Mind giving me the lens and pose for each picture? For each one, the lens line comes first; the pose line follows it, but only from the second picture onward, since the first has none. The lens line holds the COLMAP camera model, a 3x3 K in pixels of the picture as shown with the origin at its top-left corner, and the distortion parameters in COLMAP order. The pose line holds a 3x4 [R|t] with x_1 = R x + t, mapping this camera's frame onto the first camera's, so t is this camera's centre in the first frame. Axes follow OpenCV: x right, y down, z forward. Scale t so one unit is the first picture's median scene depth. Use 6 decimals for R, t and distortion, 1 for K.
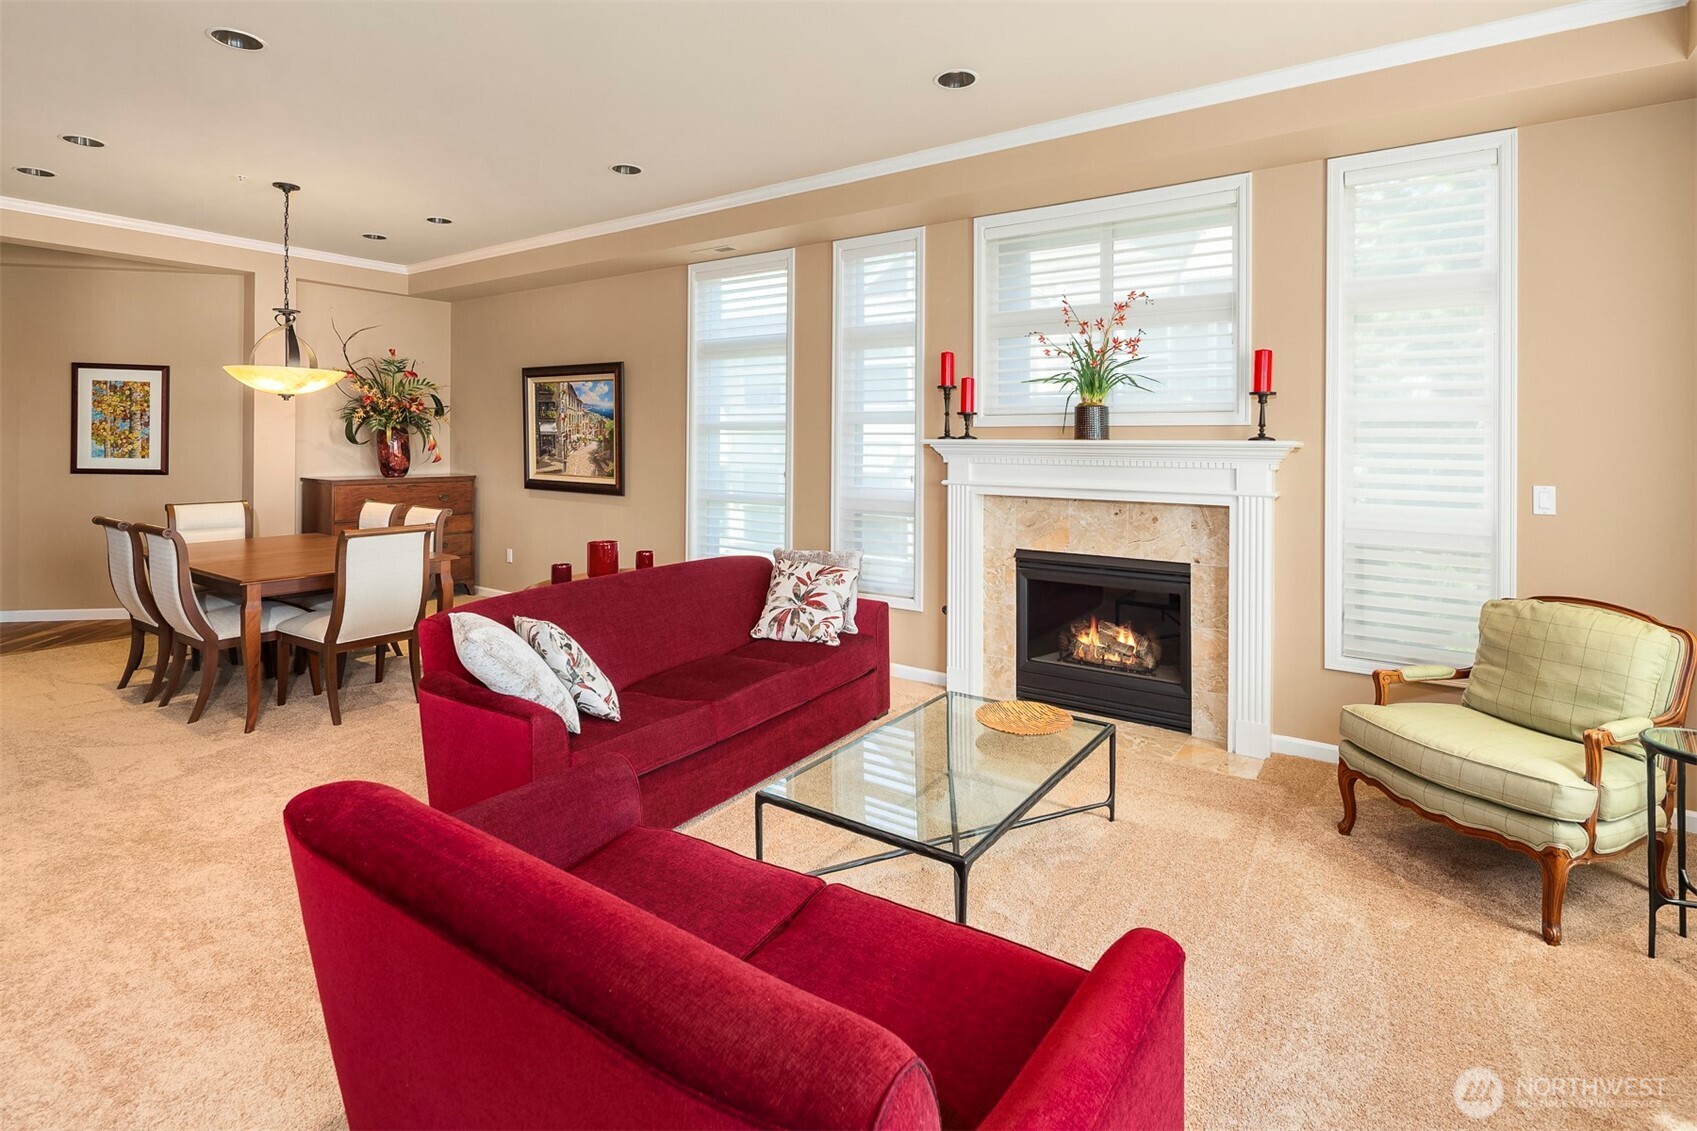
lens RADIAL K [[814.5, 0, 870.3], [0, 814.5, 440.9], [0, 0, 1]] dist [-0.001630, -0.001590]
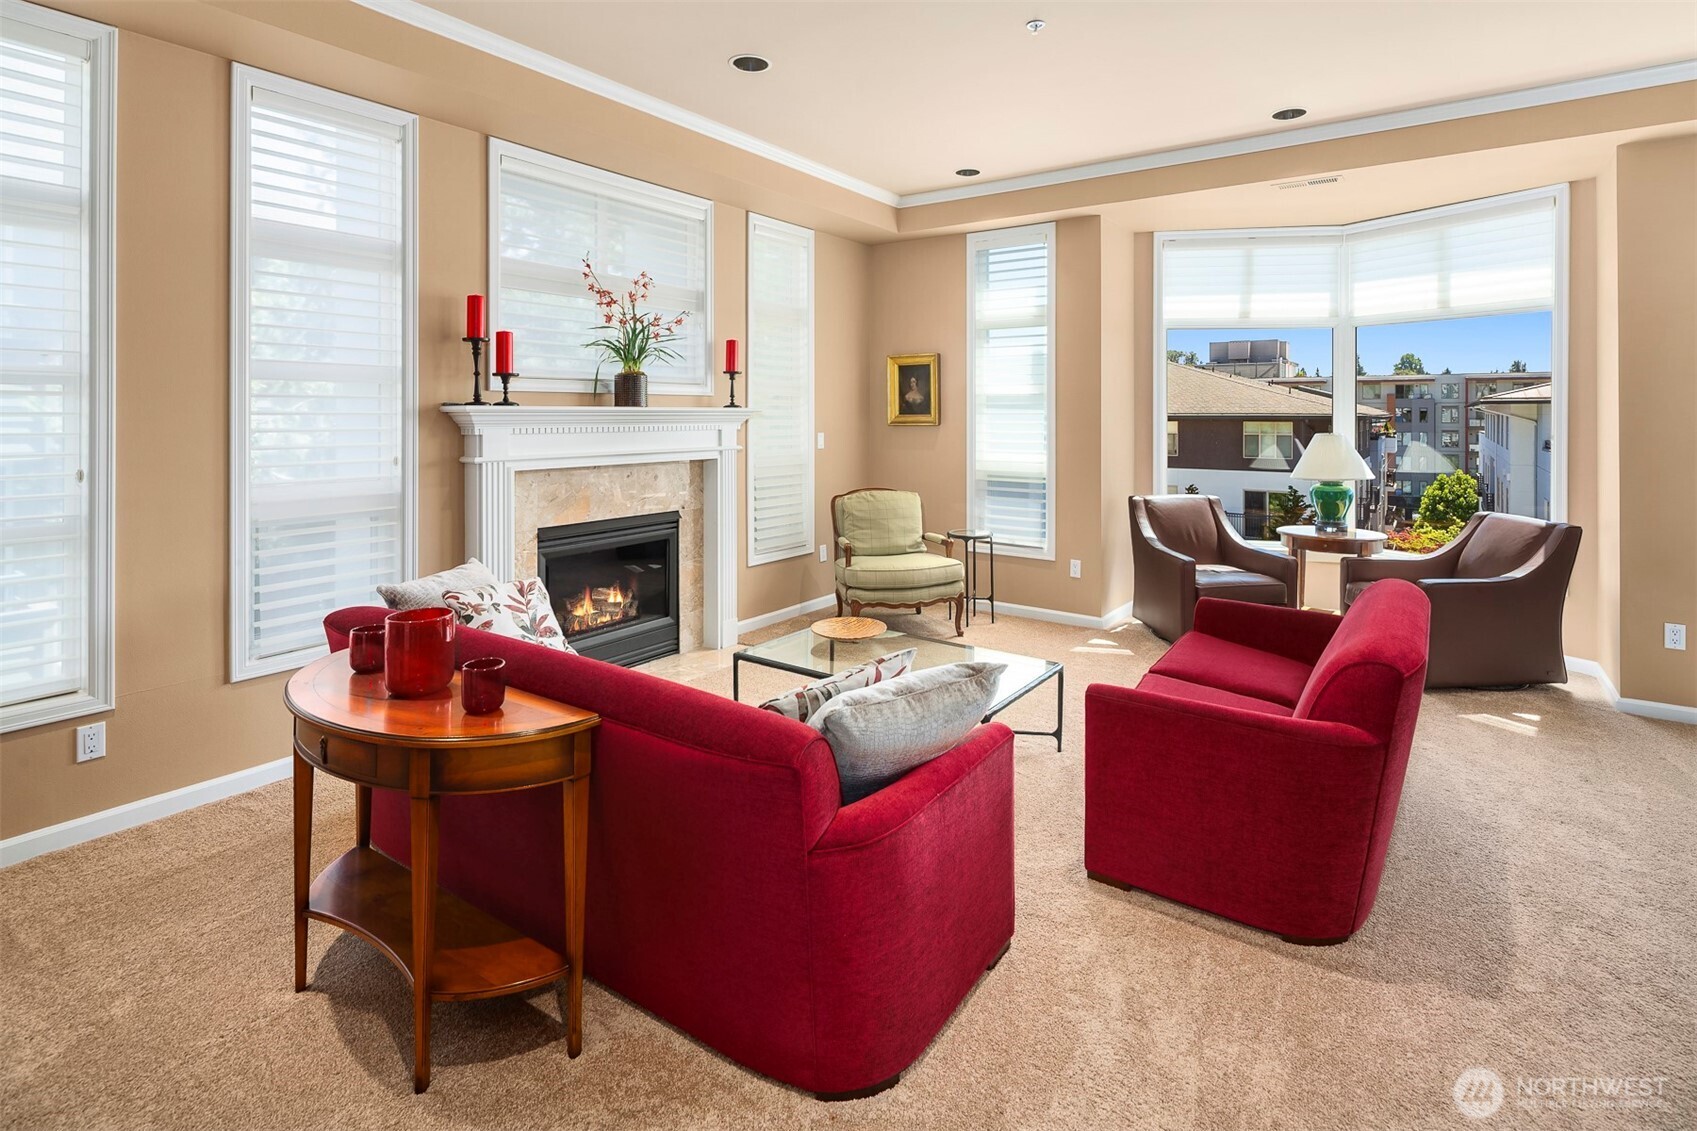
lens RADIAL K [[822.0, 0, 874.2], [0, 822.0, 409.1], [0, 0, 1]] dist [-0.000835, -0.000750]
pose [[0.011931, -0.003984, 0.999921, -0.514379], [-0.003889, 0.999984, 0.004031, -0.002526], [-0.999921, -0.003937, 0.011915, 0.444397]]
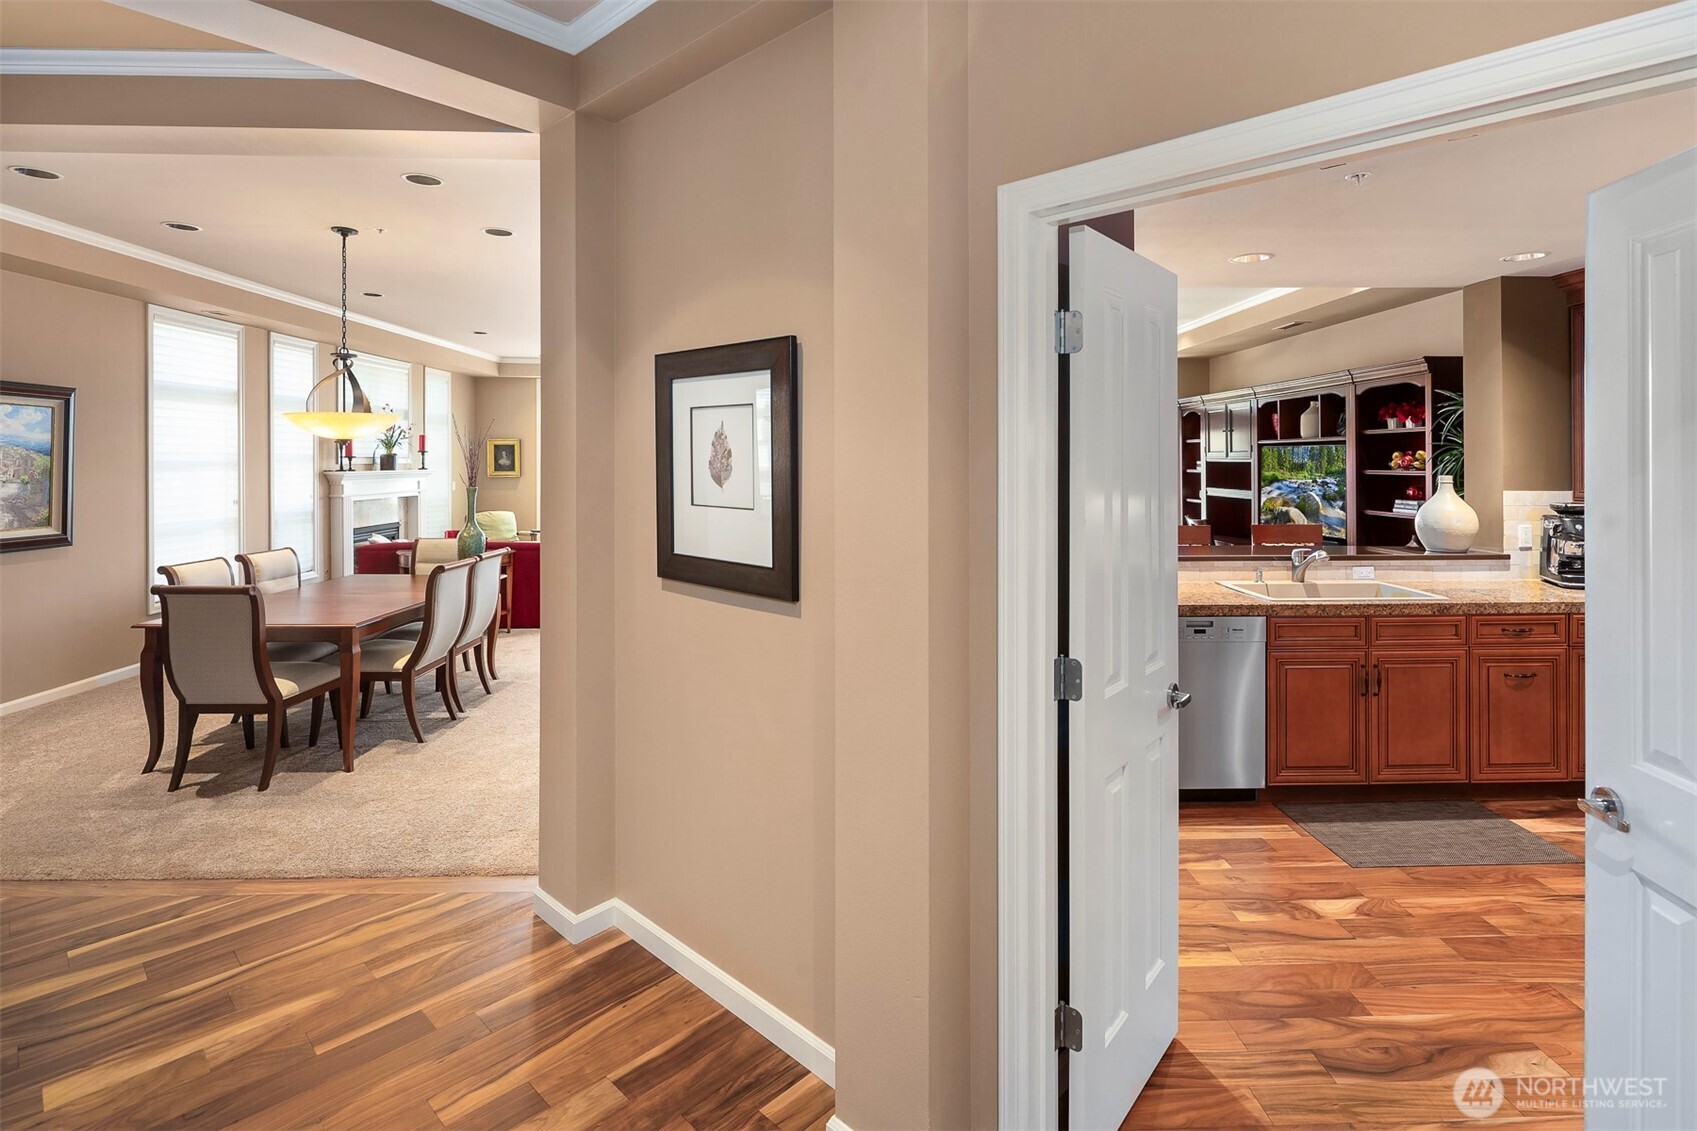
lens RADIAL K [[802.5, 0, 870.9], [0, 802.5, 458.5], [0, 0, 1]] dist [-0.001240, -0.001100]
pose [[-0.596560, -0.006336, 0.802544, -1.455444], [-0.007297, 0.999970, 0.002471, -0.031162], [-0.802536, -0.004382, -0.596588, 0.820021]]
